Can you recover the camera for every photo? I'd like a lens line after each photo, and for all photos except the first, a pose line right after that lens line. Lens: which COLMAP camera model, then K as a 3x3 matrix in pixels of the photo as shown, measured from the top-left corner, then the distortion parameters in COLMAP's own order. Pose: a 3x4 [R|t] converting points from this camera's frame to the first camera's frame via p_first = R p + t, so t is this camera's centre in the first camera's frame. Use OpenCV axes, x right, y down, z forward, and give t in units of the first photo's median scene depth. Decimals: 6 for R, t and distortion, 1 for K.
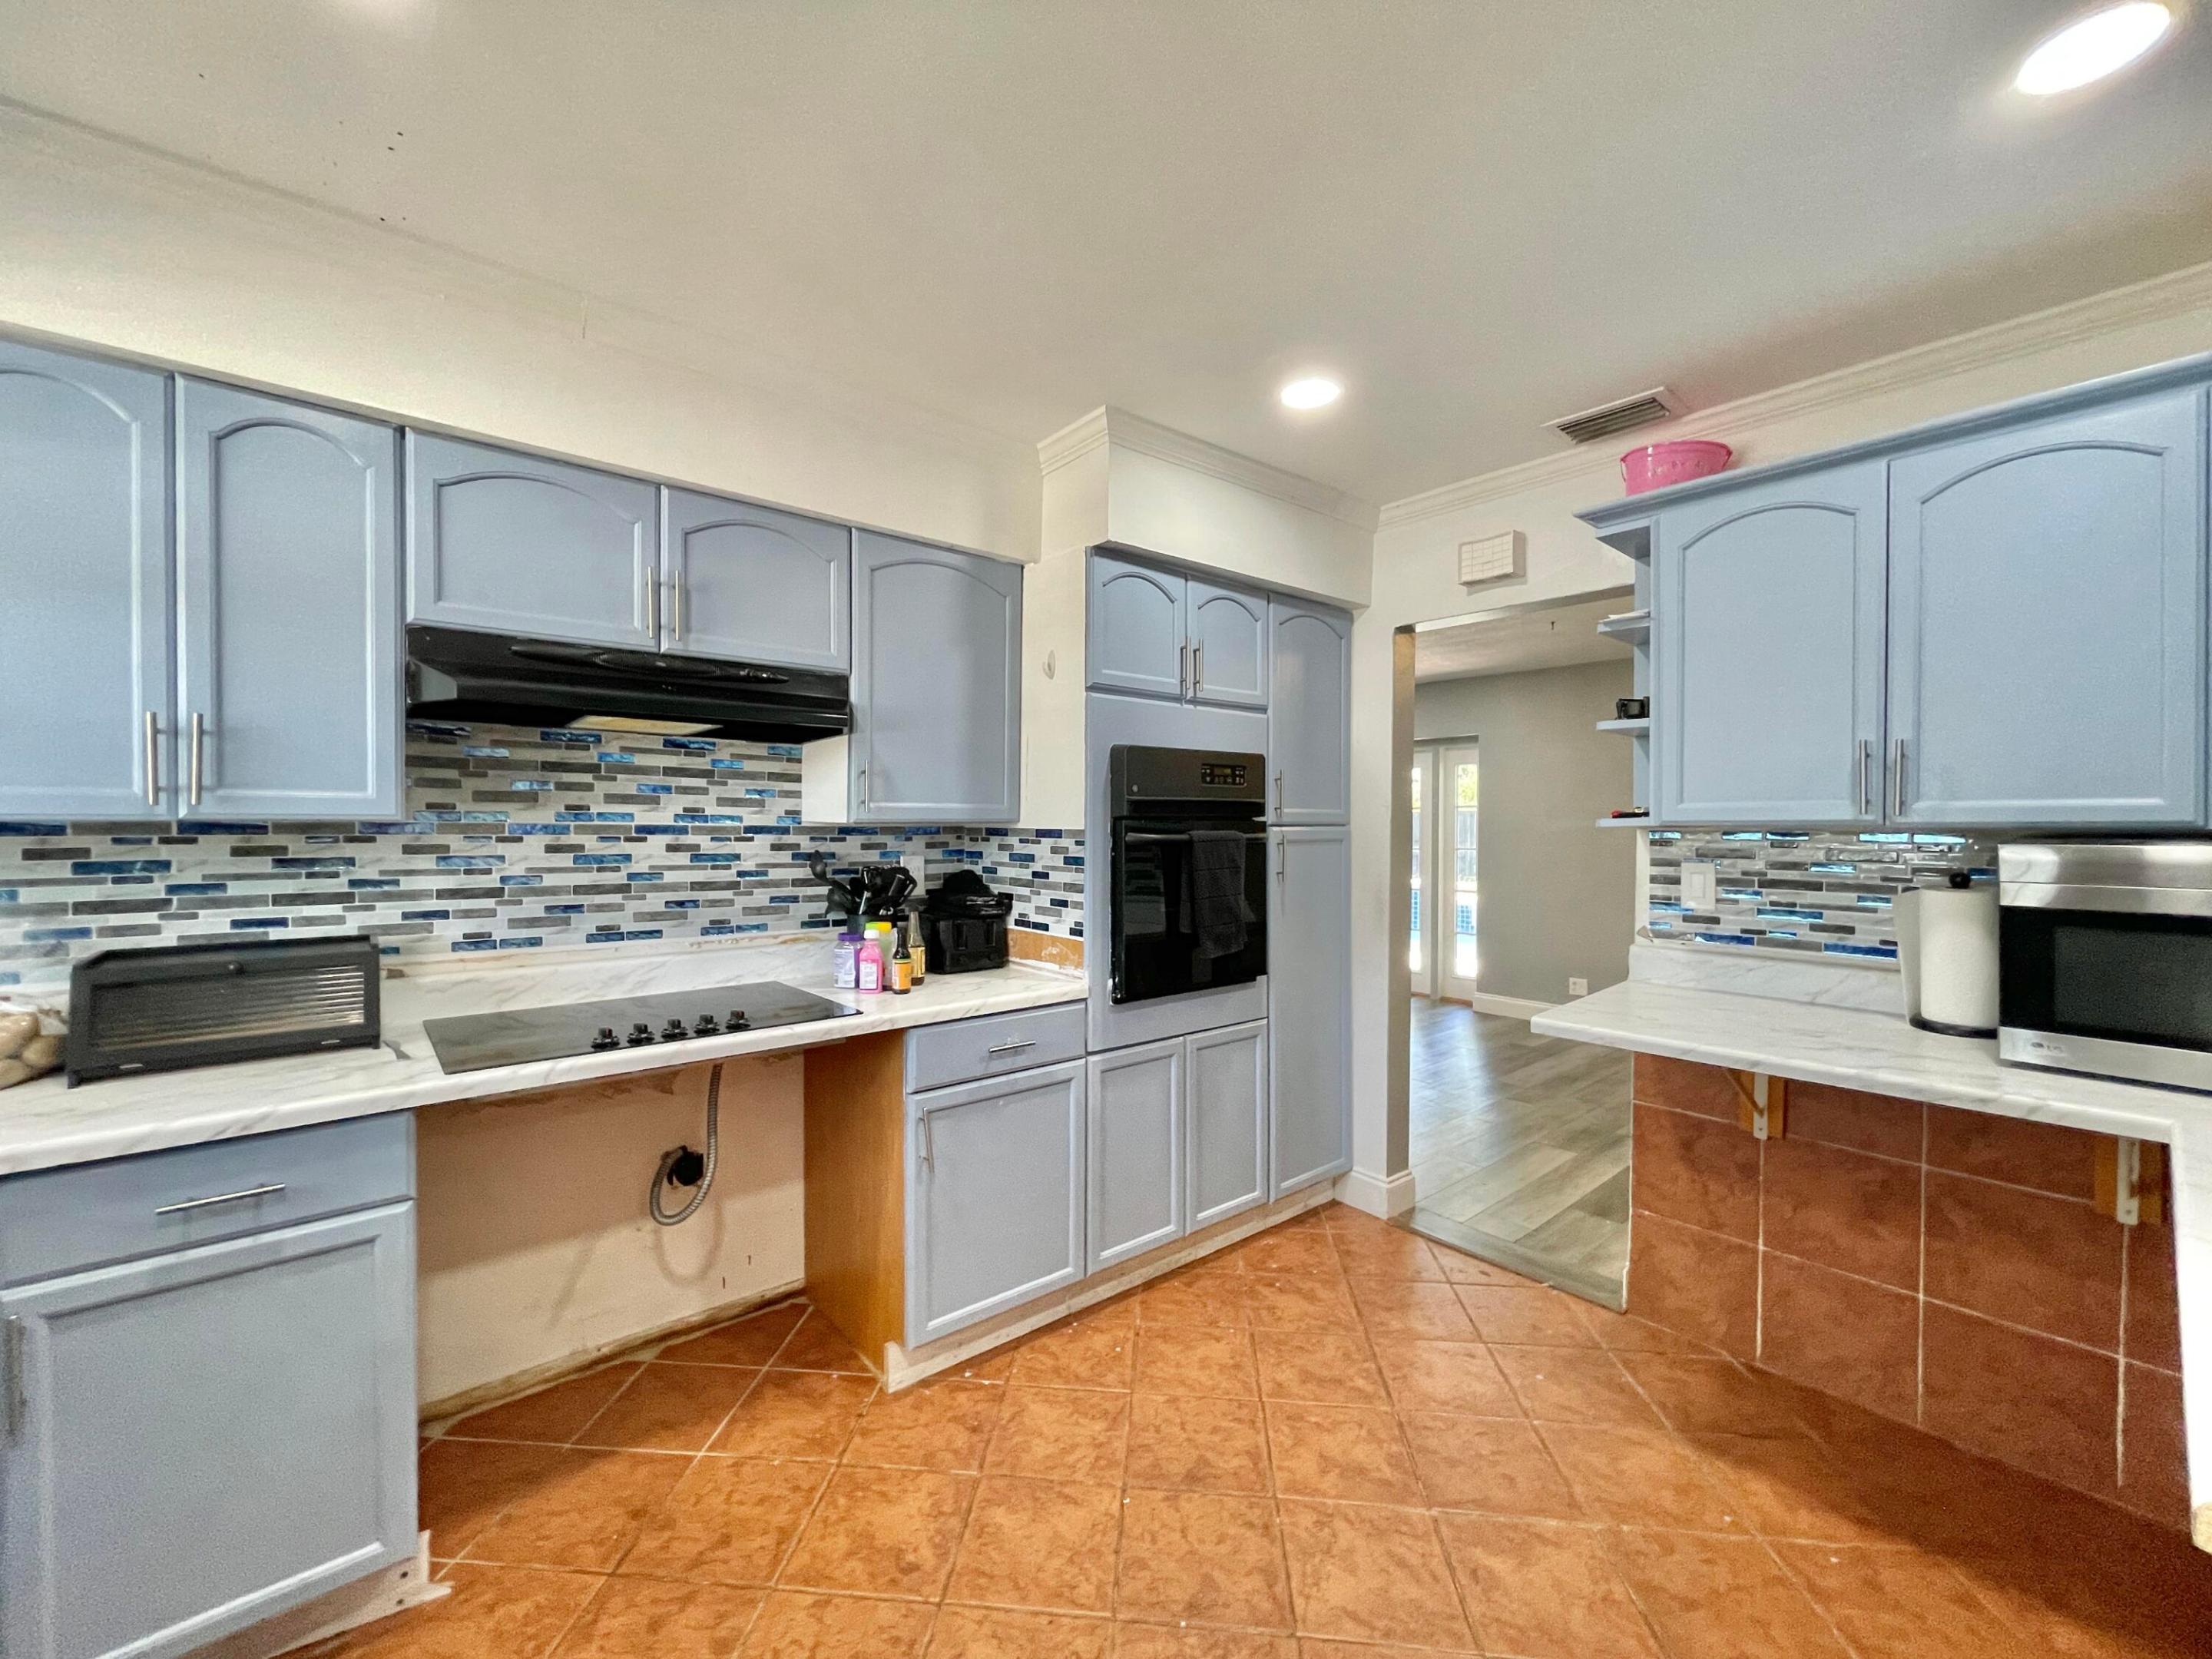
lens RADIAL K [[883.6, 0, 1095.8], [0, 883.6, 833.0], [0, 0, 1]] dist [-0.002357, -0.000299]
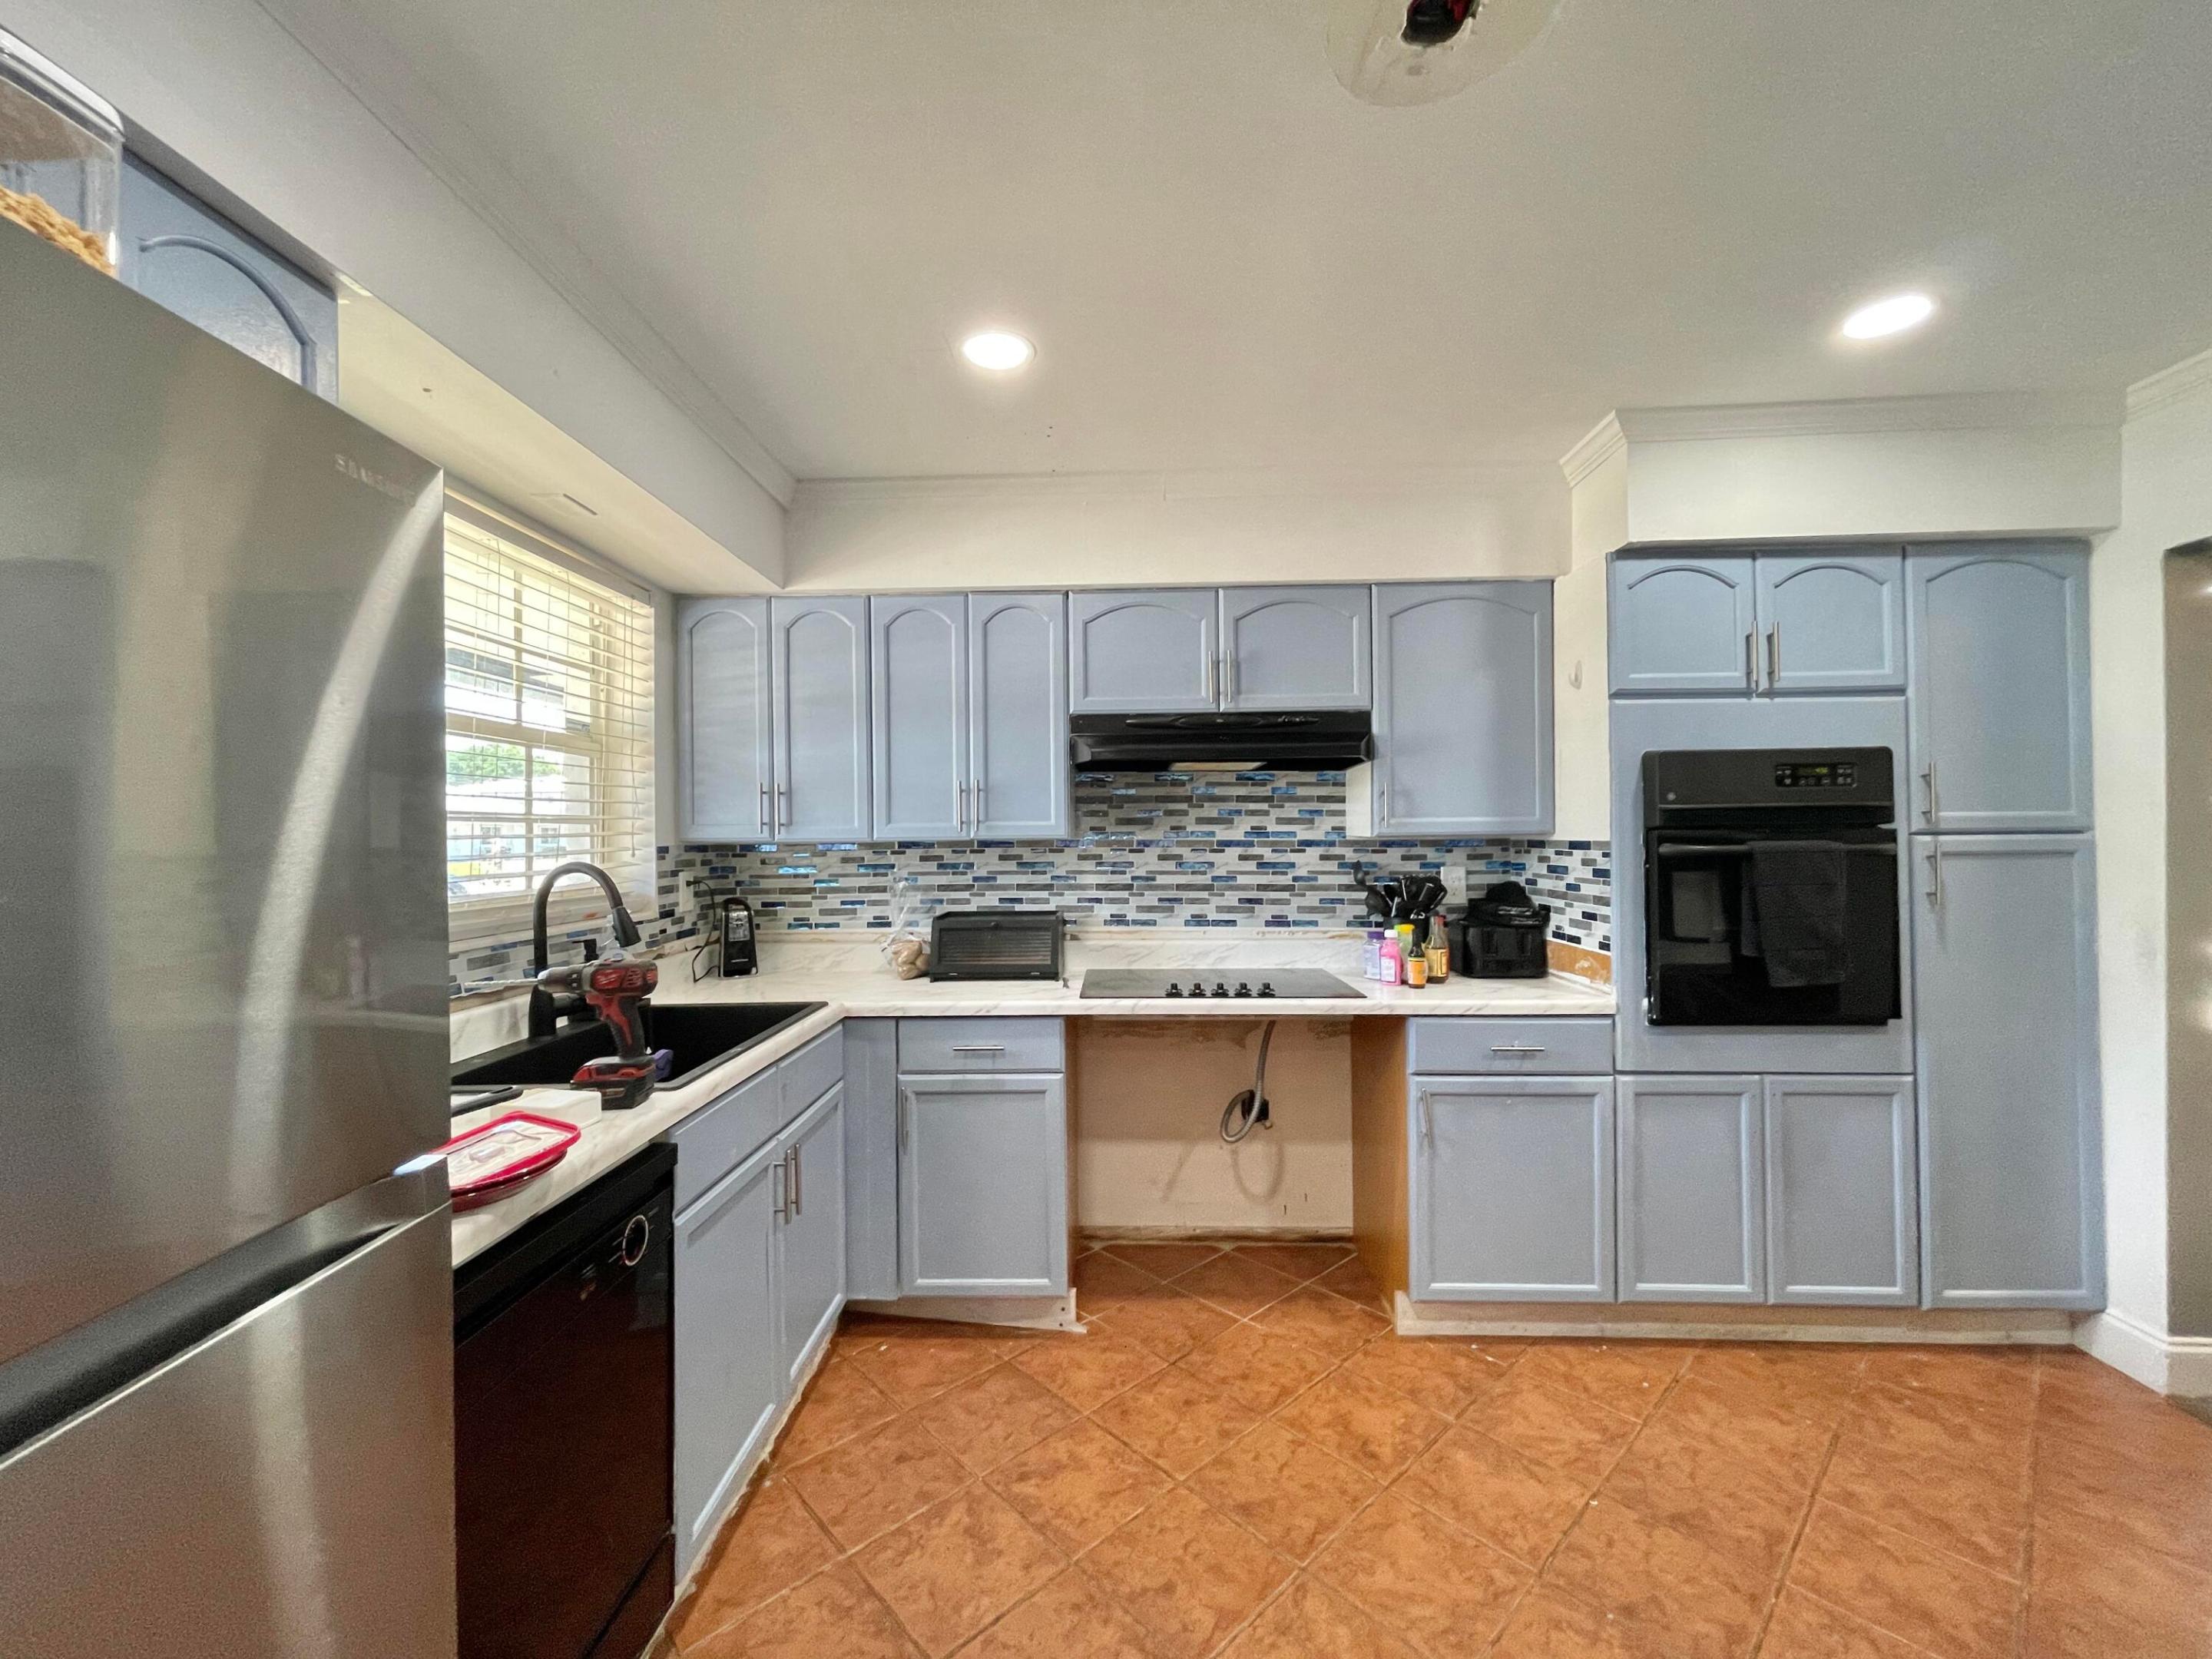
lens RADIAL K [[890.6, 0, 1106.0], [0, 890.6, 829.5], [0, 0, 1]] dist [-0.015171, -0.000170]
pose [[0.746606, -0.015833, -0.665079, 0.234879], [0.003090, 0.999788, -0.020333, 0.001524], [0.665260, 0.013126, 0.746497, -0.107313]]
